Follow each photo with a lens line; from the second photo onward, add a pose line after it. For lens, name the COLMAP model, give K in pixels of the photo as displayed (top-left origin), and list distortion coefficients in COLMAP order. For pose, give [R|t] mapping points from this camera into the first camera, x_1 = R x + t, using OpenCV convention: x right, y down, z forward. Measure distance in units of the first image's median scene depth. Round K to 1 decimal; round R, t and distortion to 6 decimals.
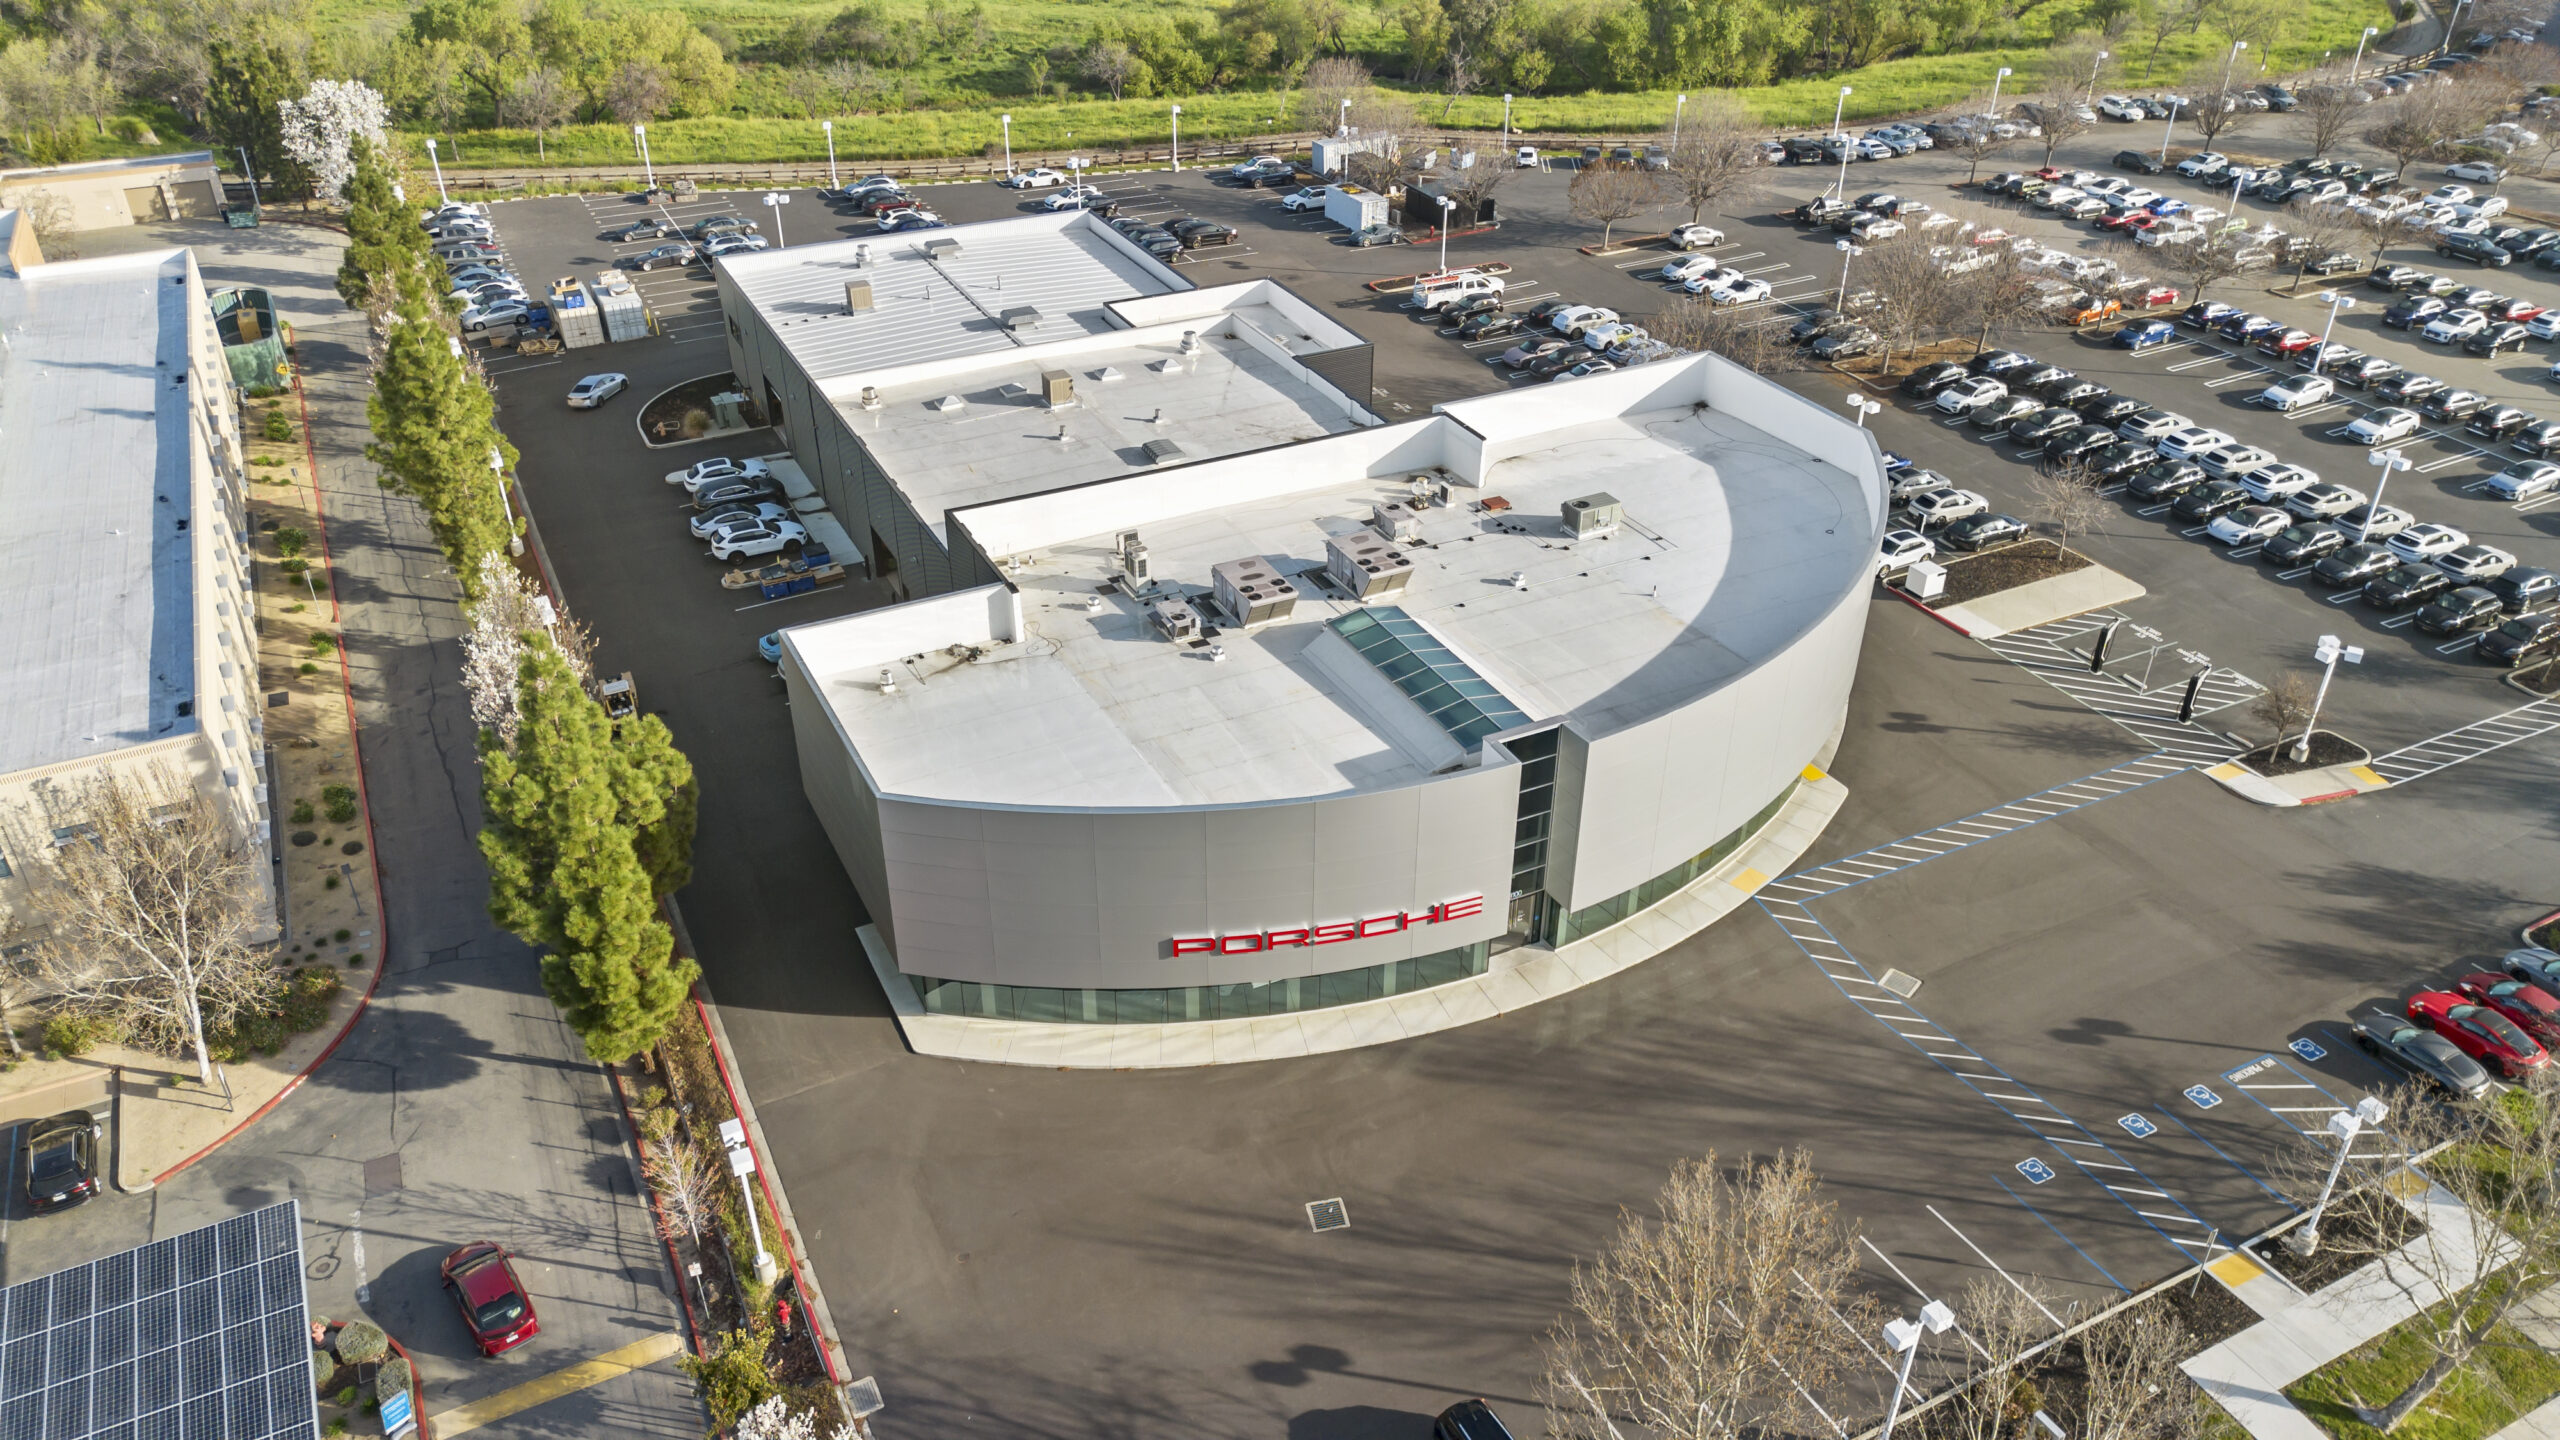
lens RADIAL K [[1809.4, 0, 1275.9], [0, 1809.4, 717.2], [0, 0, 1]] dist [0.082077, -0.082608]
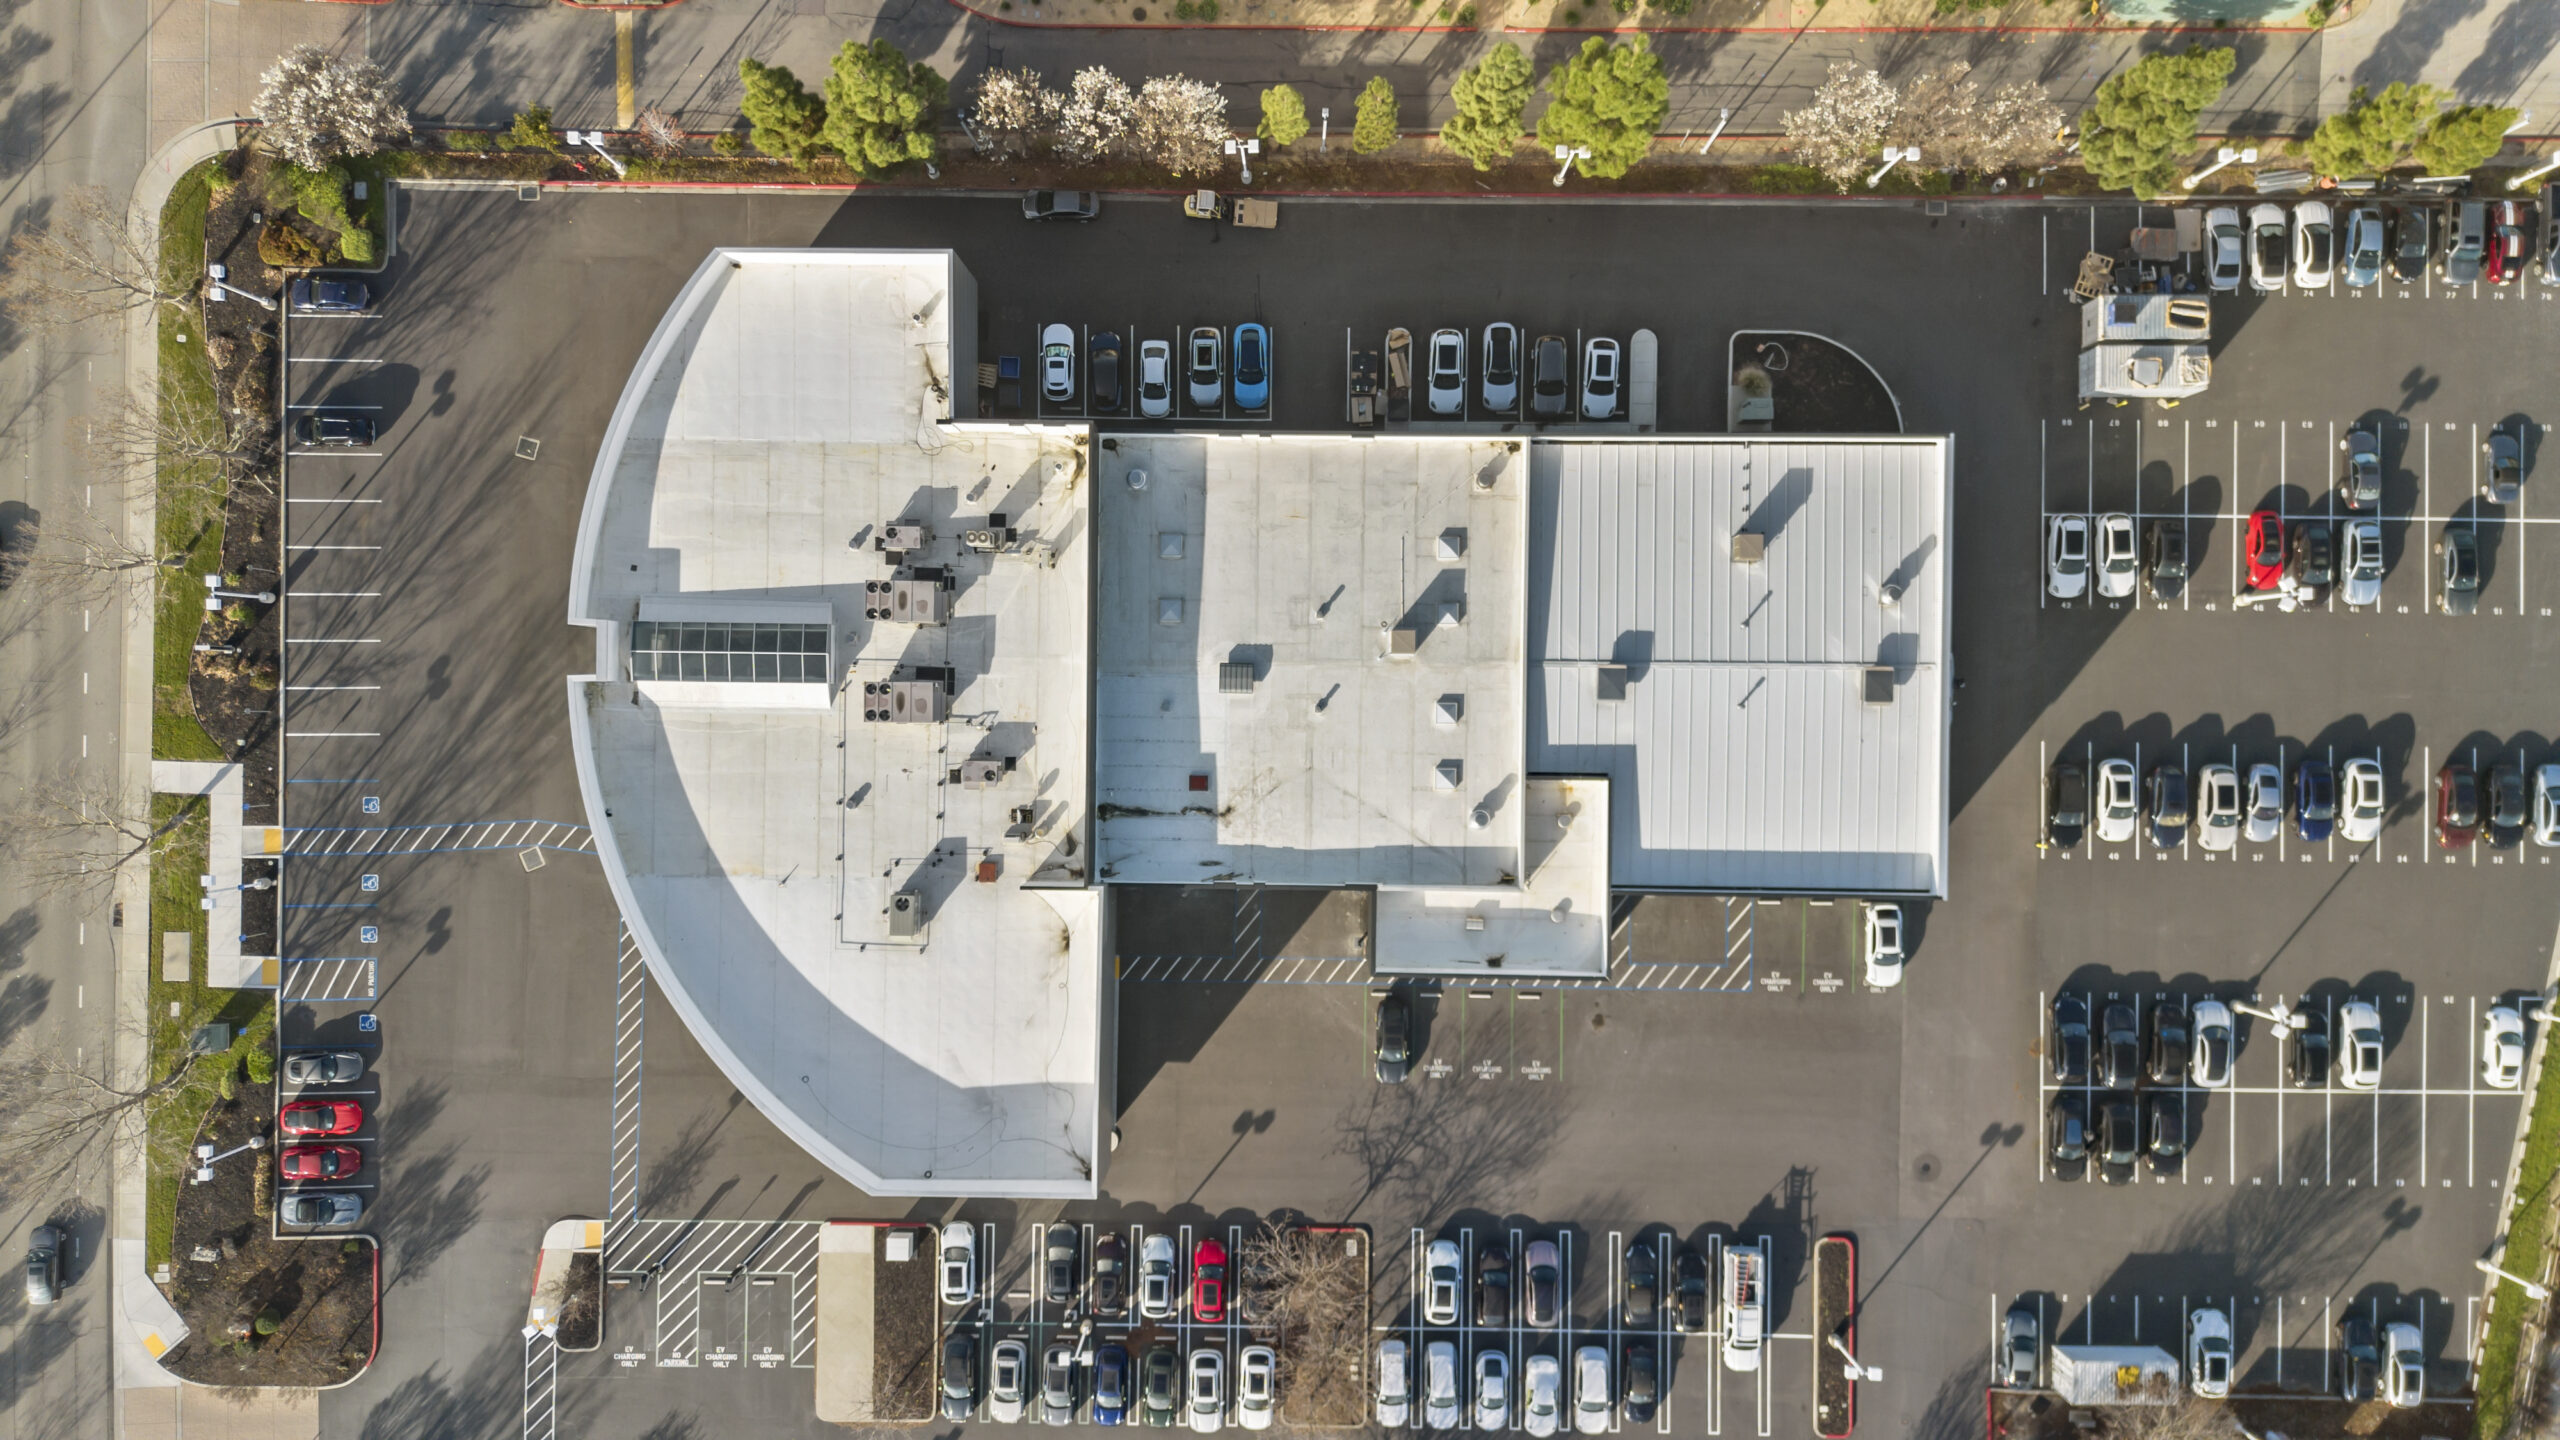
lens RADIAL K [[1815.7, 0, 1280.0], [0, 1815.7, 720.0], [0, 0, 1]] dist [0.059231, -0.045152]
pose [[-0.463625, 0.886009, 0.006327, -0.053256], [-0.459087, -0.246323, 0.853560, -0.998169], [0.757820, 0.392827, 0.520956, 0.410528]]
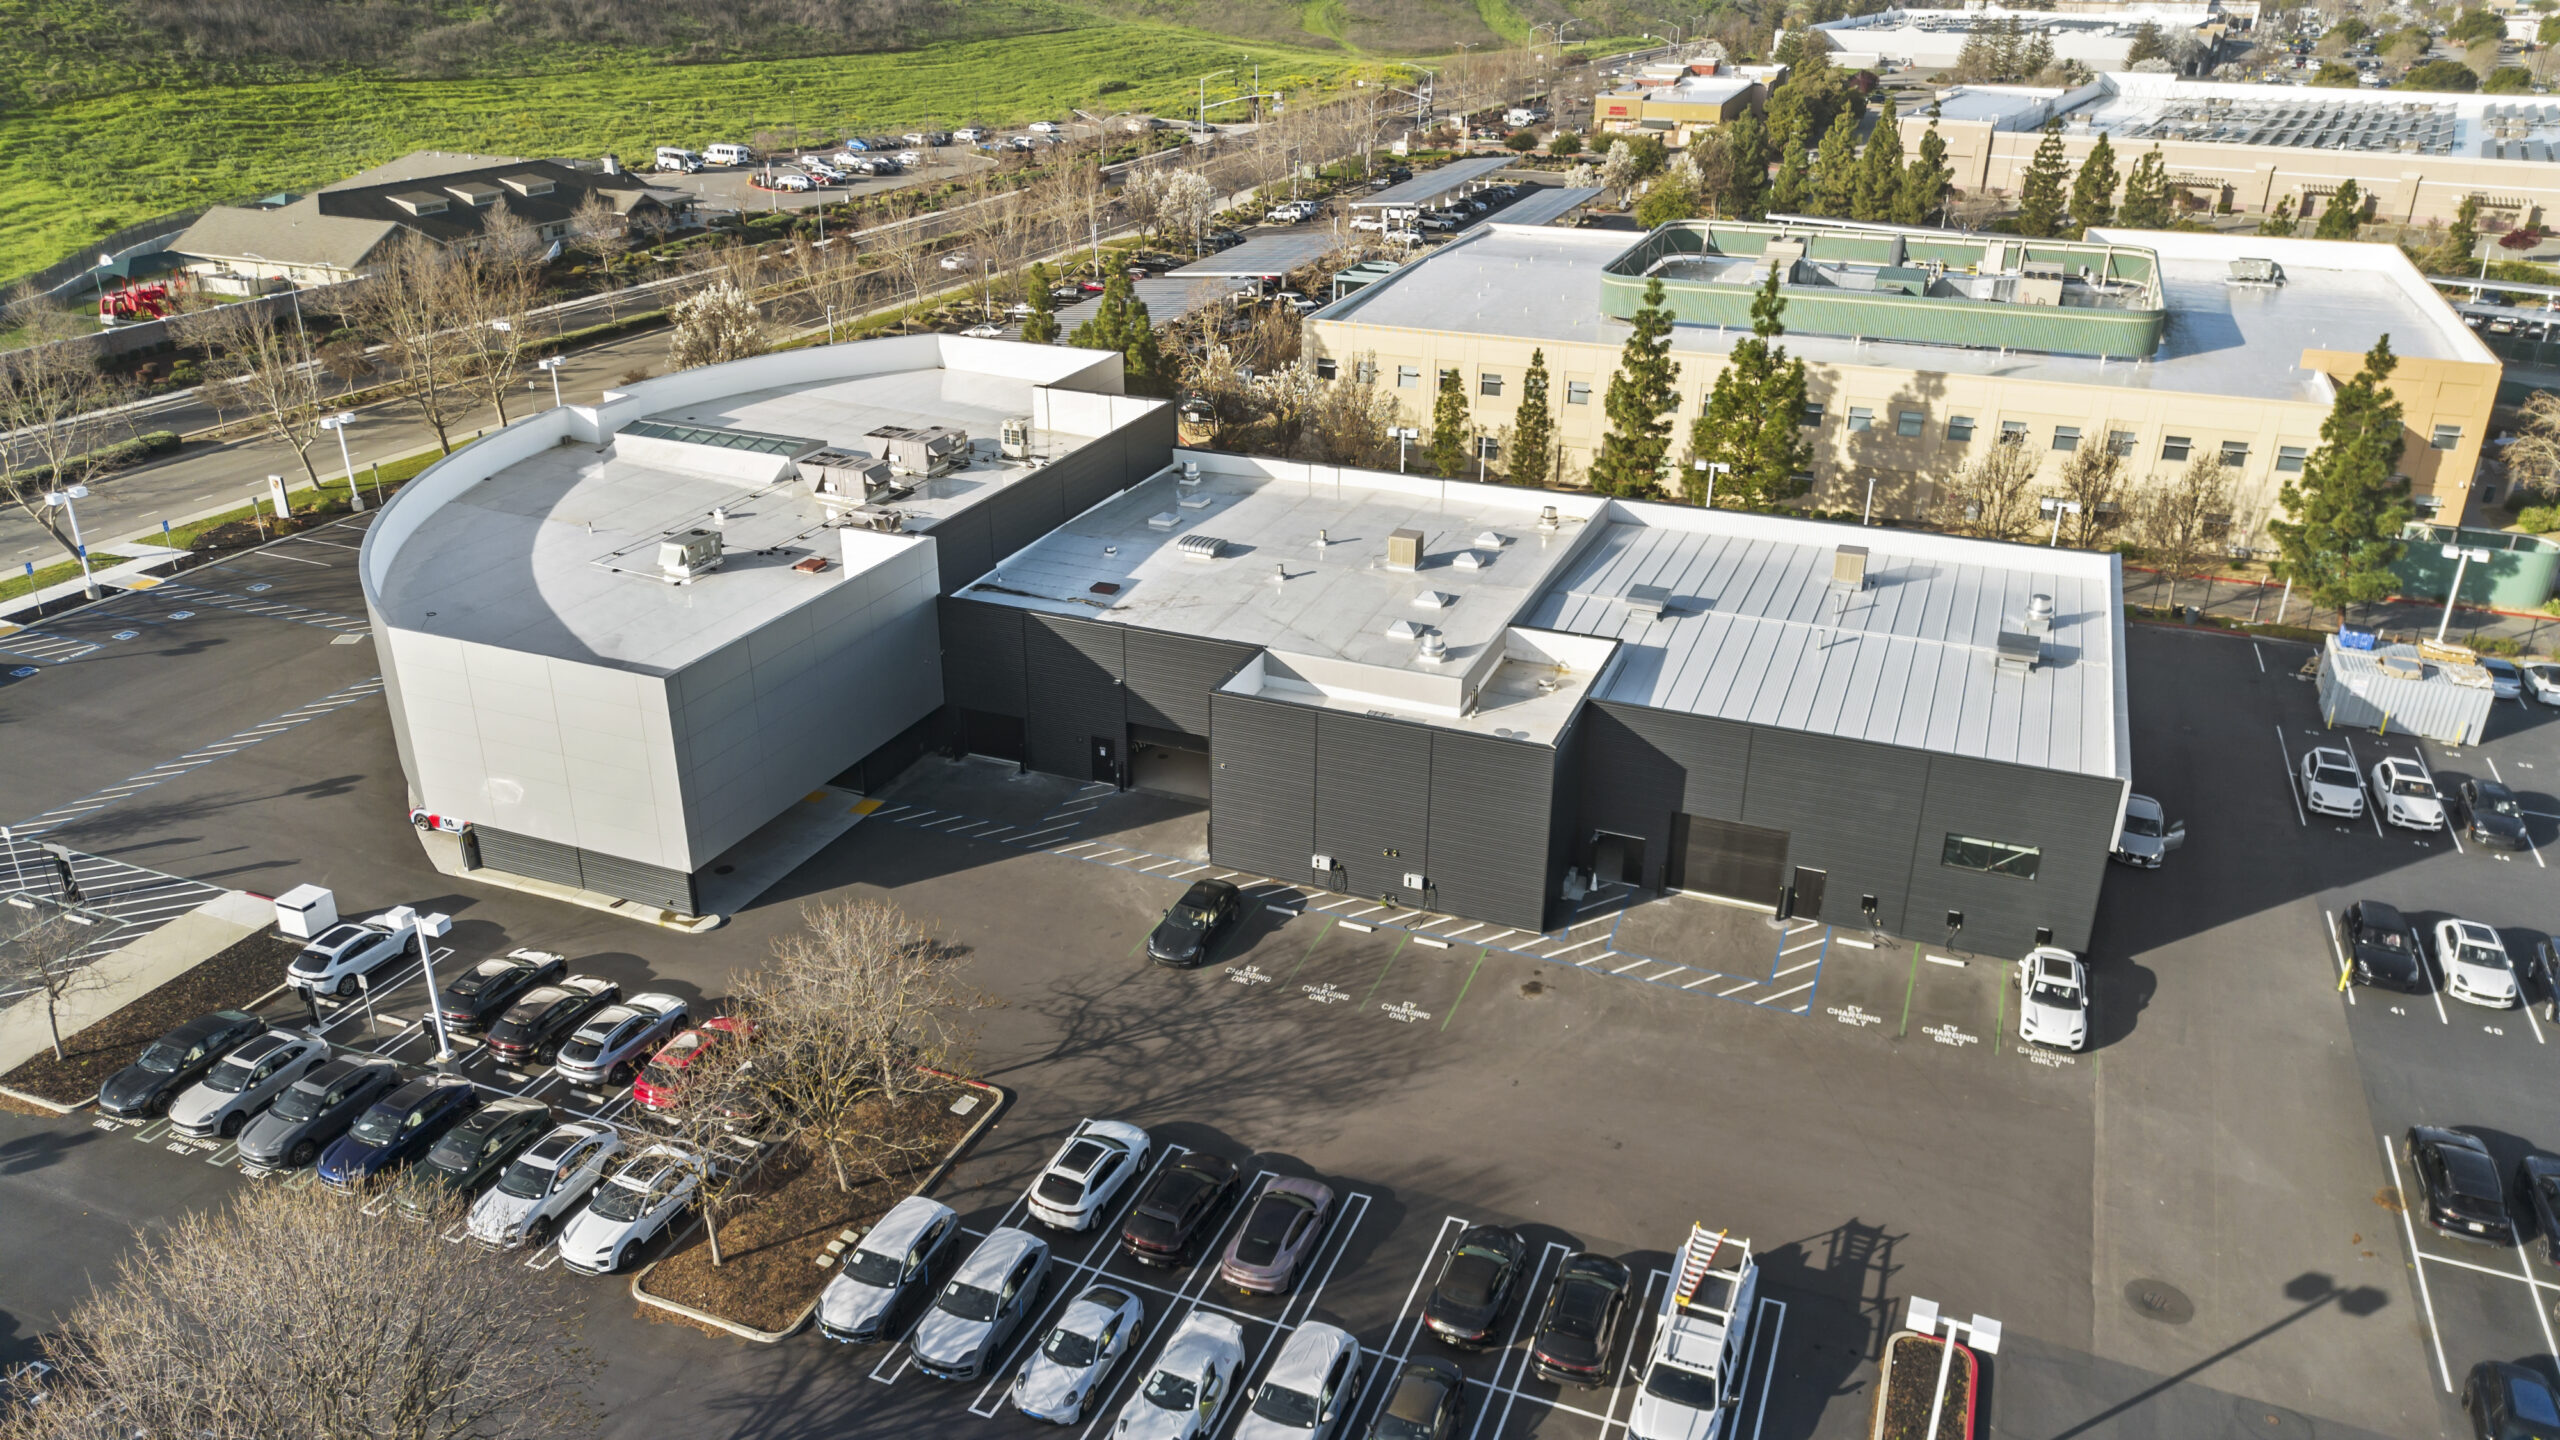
lens RADIAL K [[1809.4, 0, 1275.9], [0, 1809.4, 717.2], [0, 0, 1]] dist [0.082077, -0.082608]
pose [[-0.755266, 0.256498, -0.603144, 0.439618], [-0.355269, 0.613108, 0.705608, -0.681852], [0.550779, 0.747200, -0.371933, 1.288055]]
